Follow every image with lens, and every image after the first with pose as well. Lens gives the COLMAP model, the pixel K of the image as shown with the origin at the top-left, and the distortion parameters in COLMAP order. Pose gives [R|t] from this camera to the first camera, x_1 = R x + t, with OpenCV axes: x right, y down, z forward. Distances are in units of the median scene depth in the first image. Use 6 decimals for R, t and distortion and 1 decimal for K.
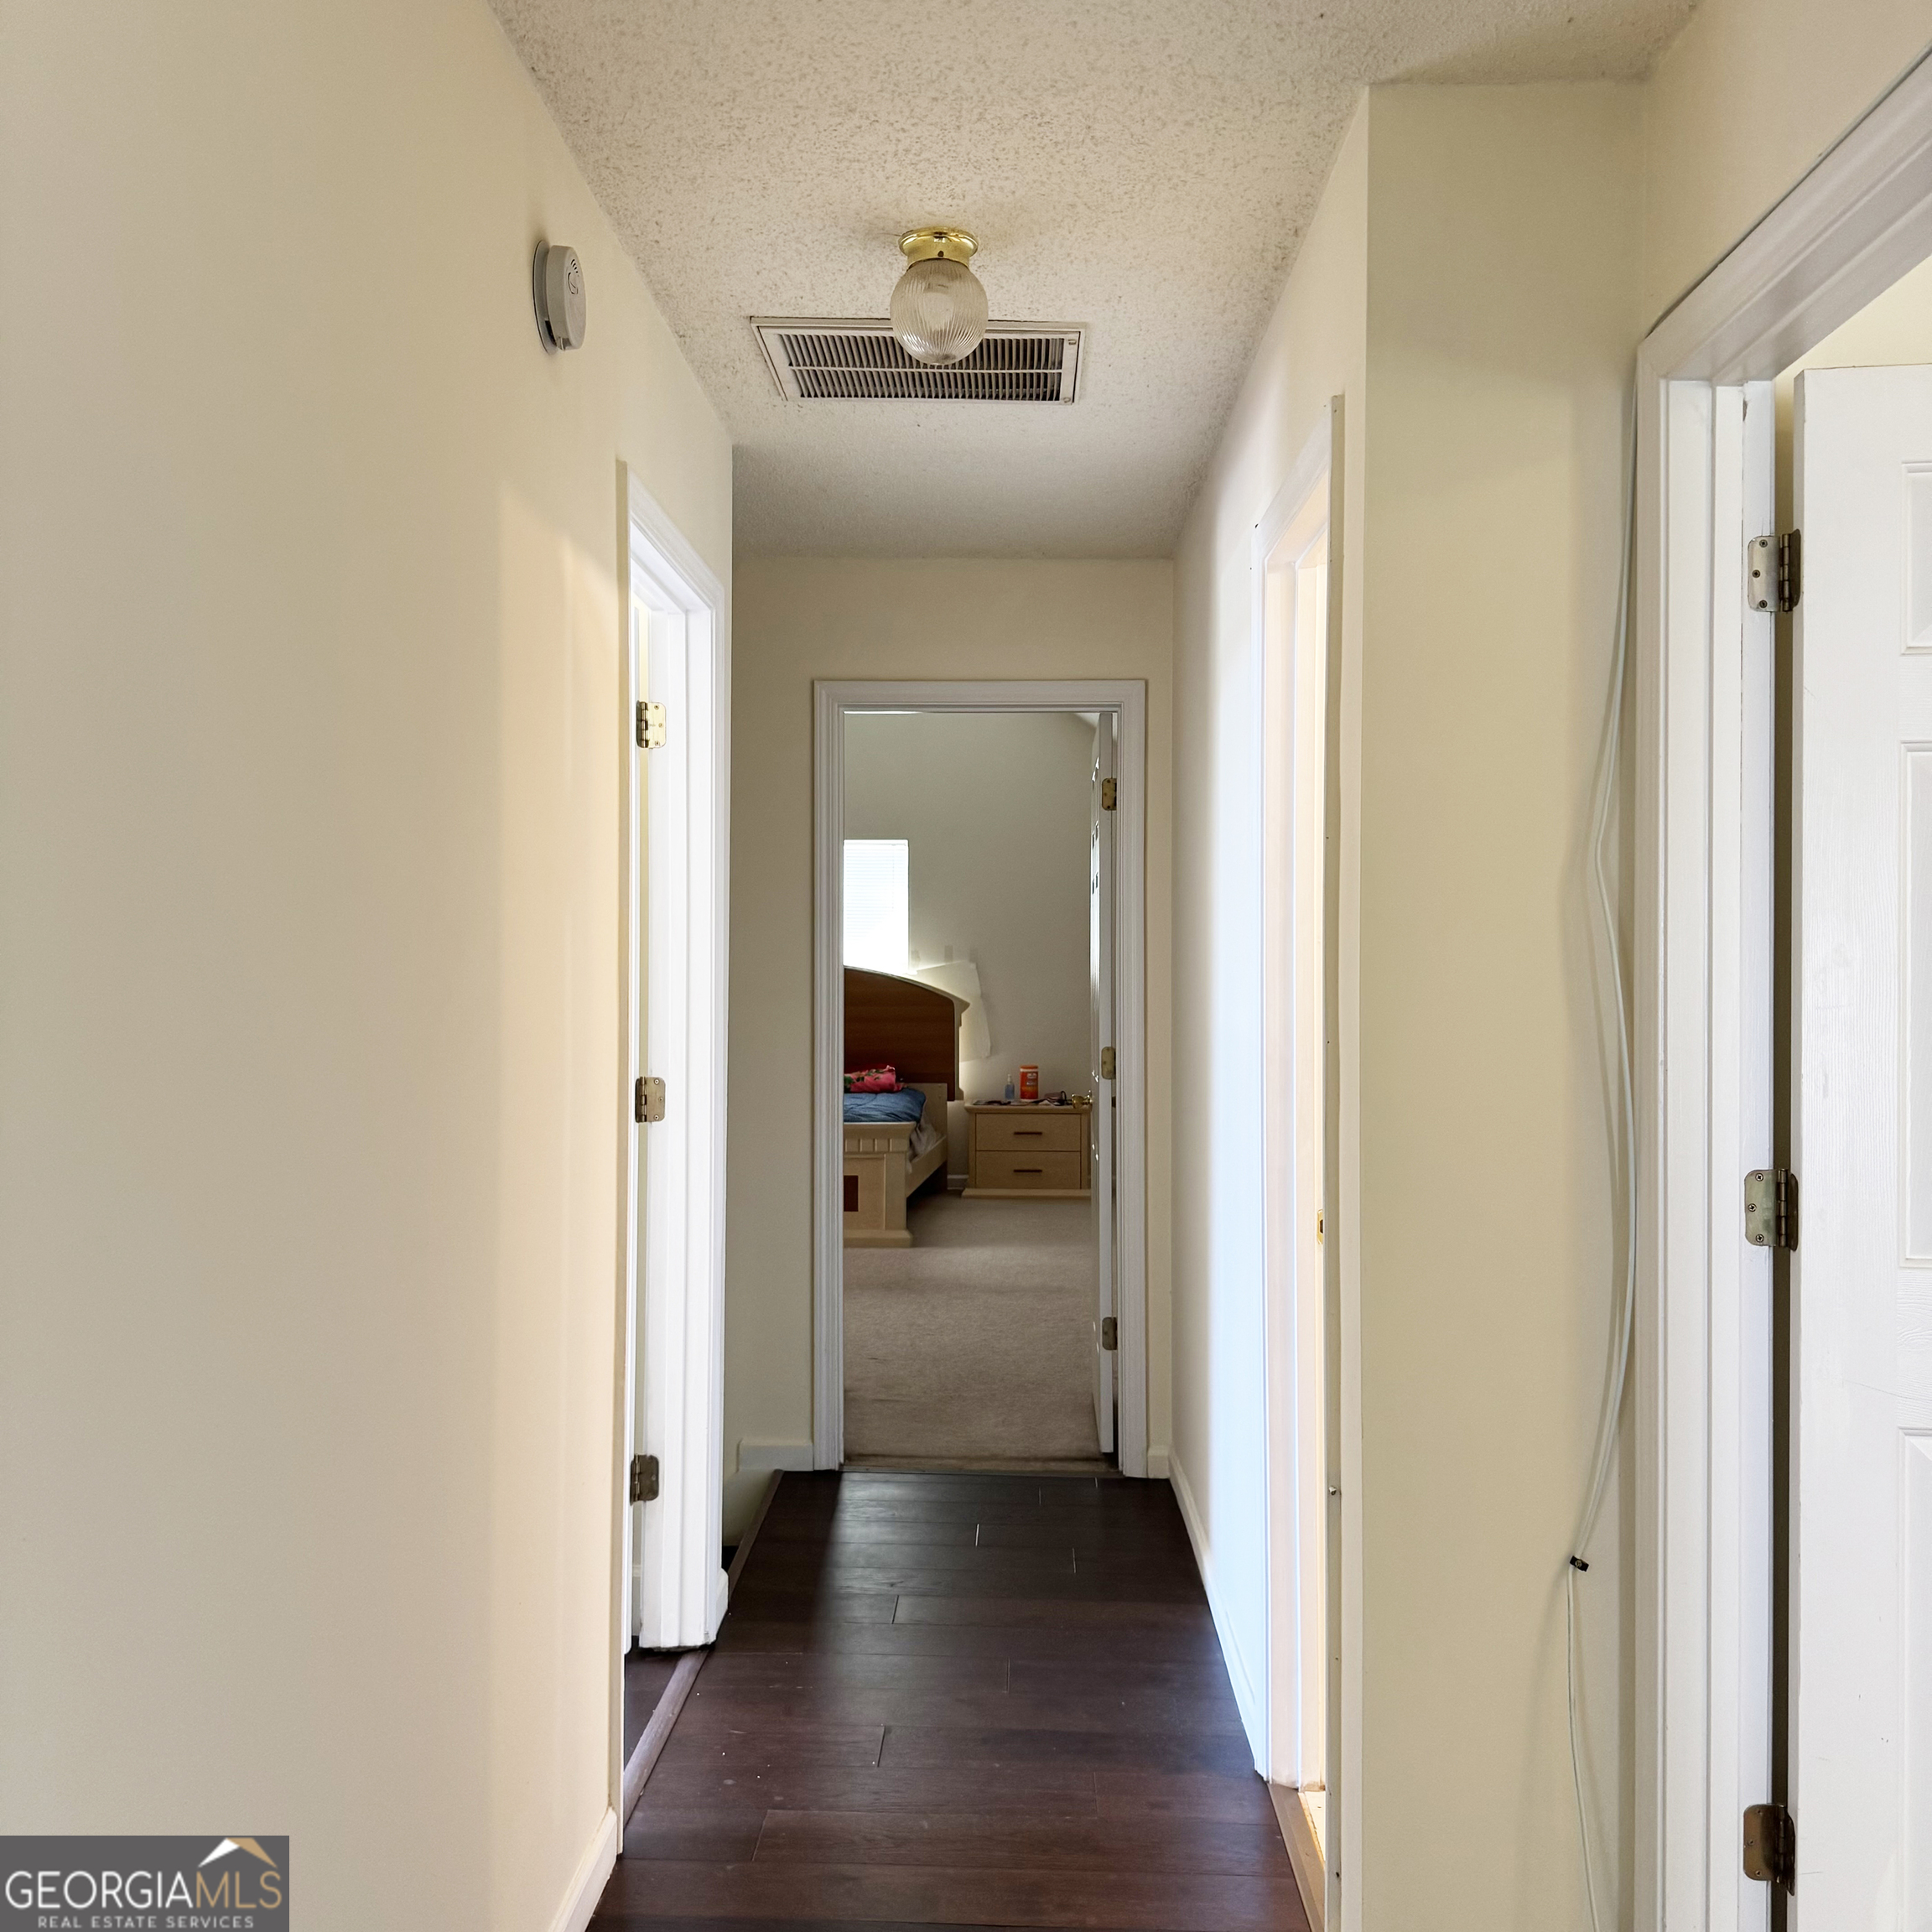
lens RADIAL K [[1811.0, 0, 967.8], [0, 1811.0, 965.0], [0, 0, 1]] dist [0.025034, 0.000000]
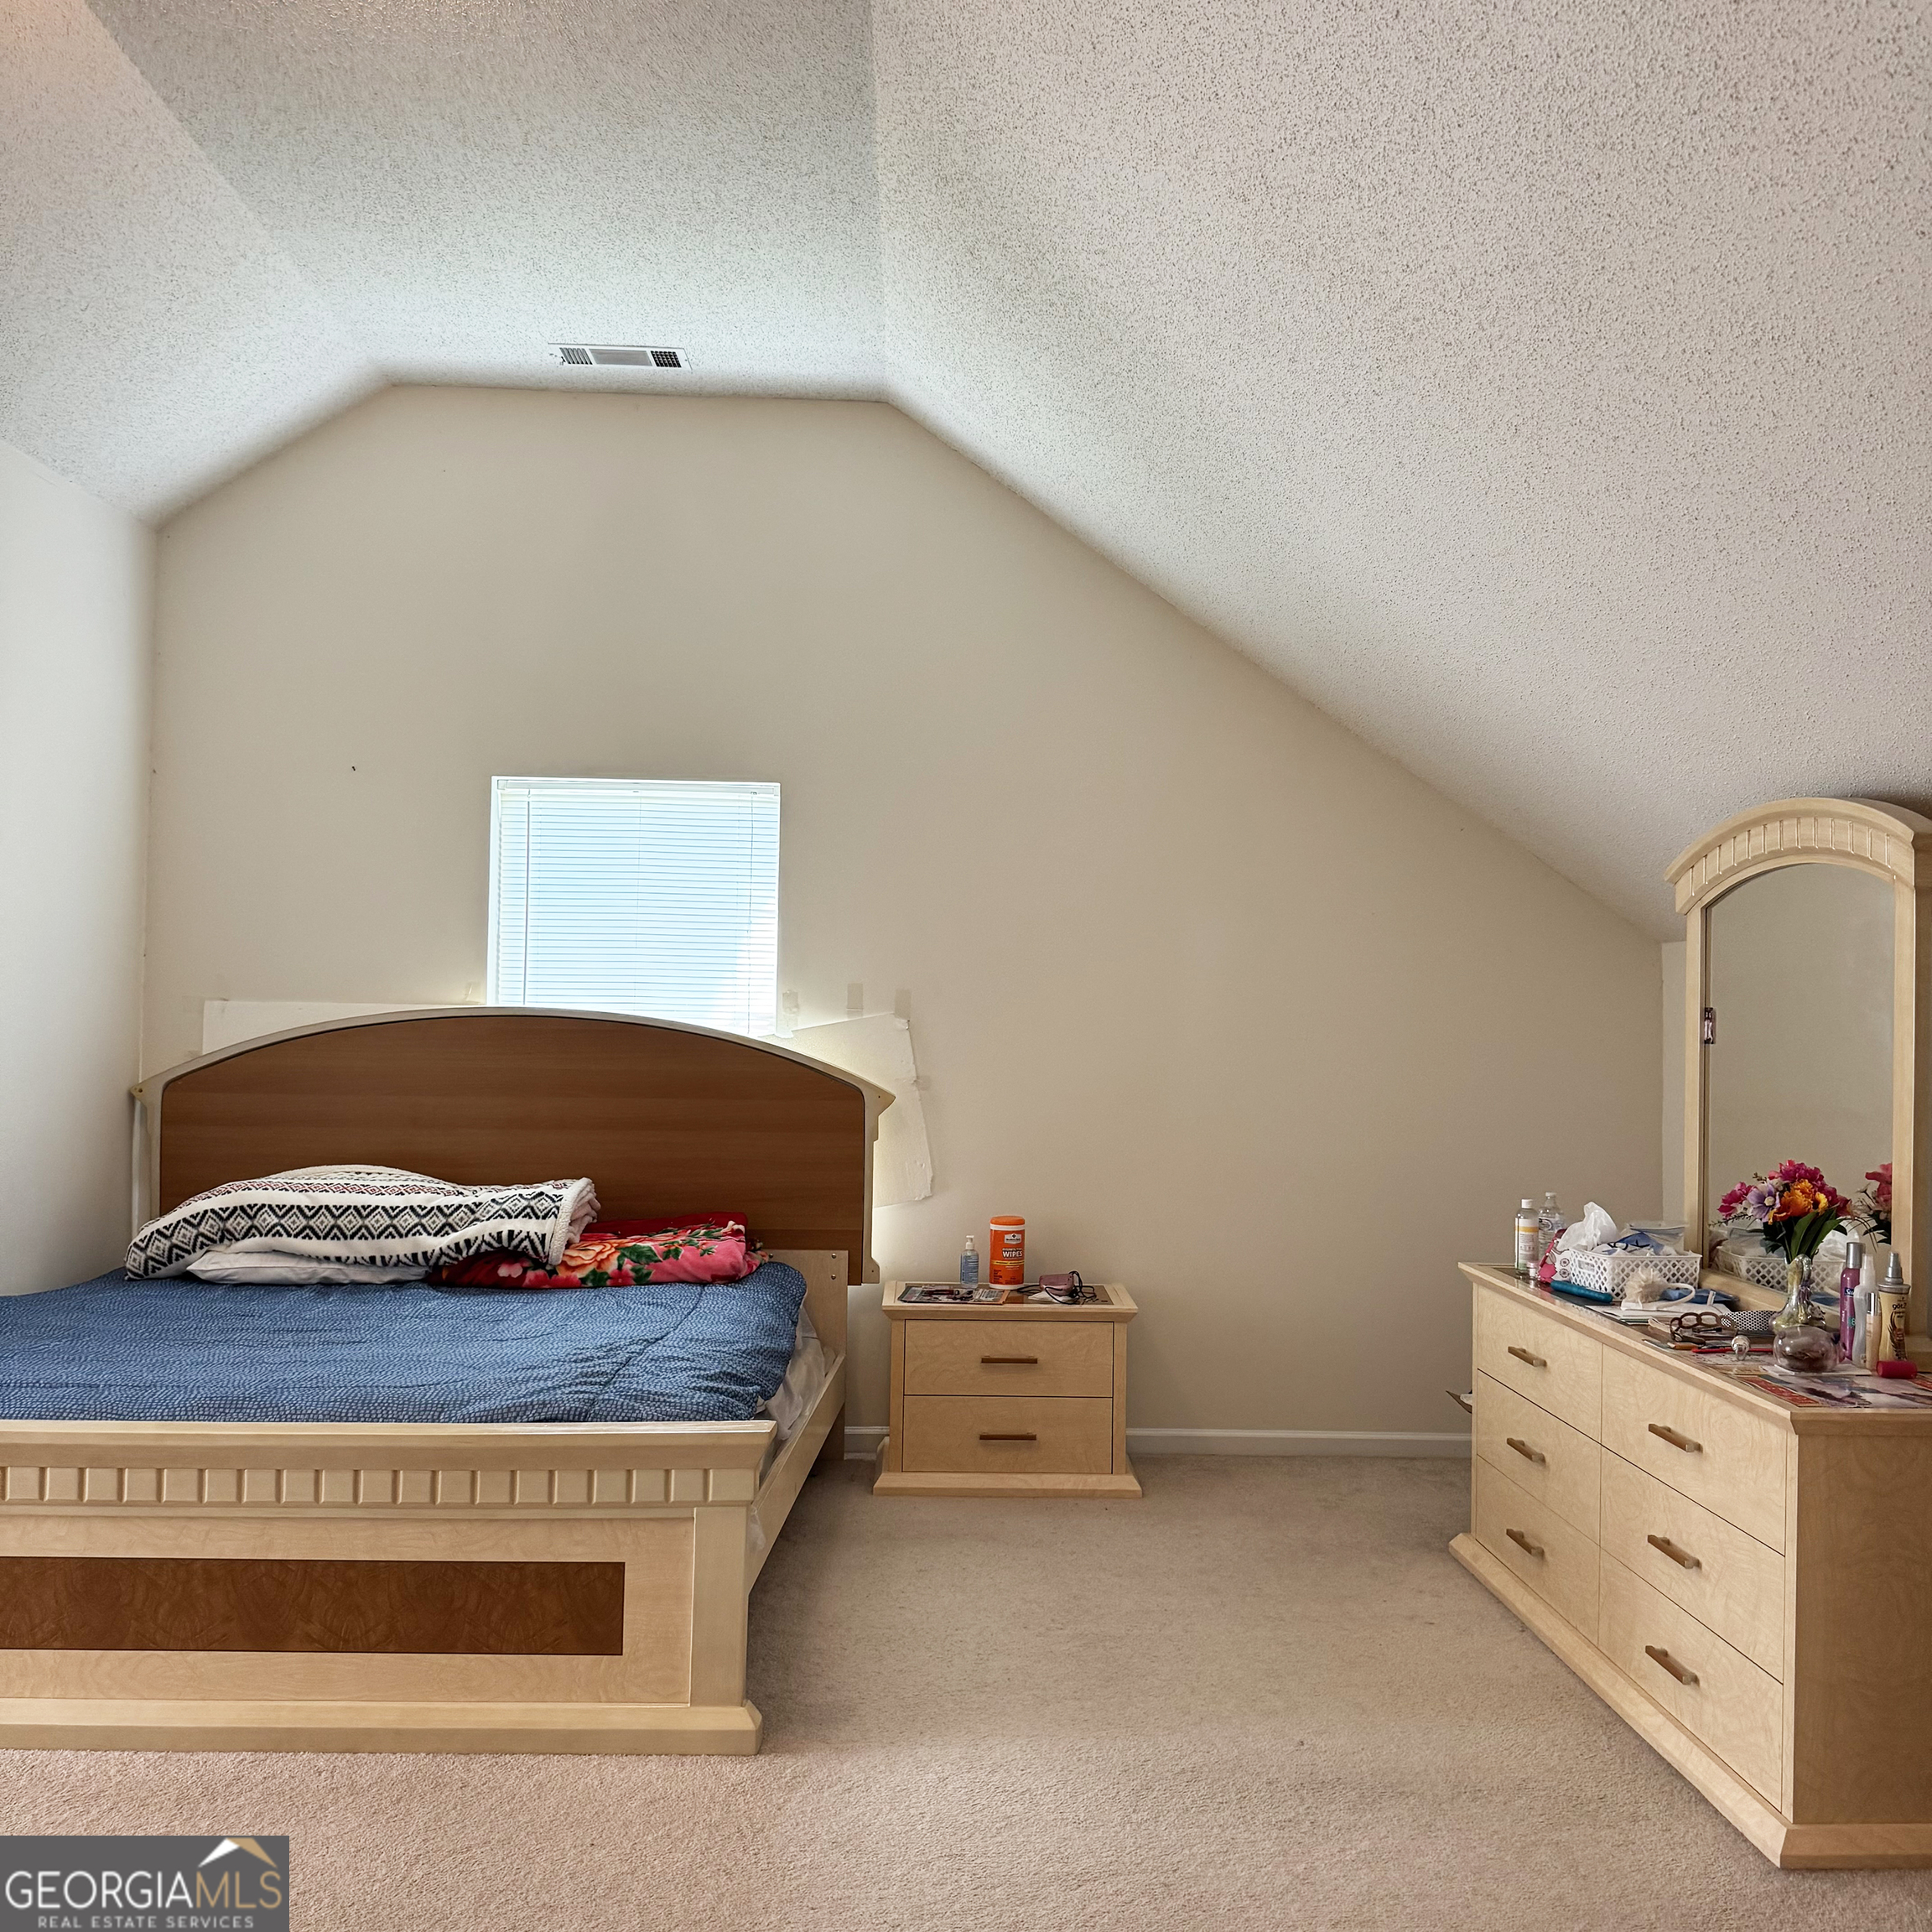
lens RADIAL K [[1811.0, 0, 963.2], [0, 1811.0, 968.6], [0, 0, 1]] dist [0.025034, 0.000000]
pose [[0.998315, 0.014527, 0.056185, -0.009005], [-0.013188, 0.999622, -0.024126, -0.003174], [-0.056514, 0.023344, 0.998129, 0.488273]]
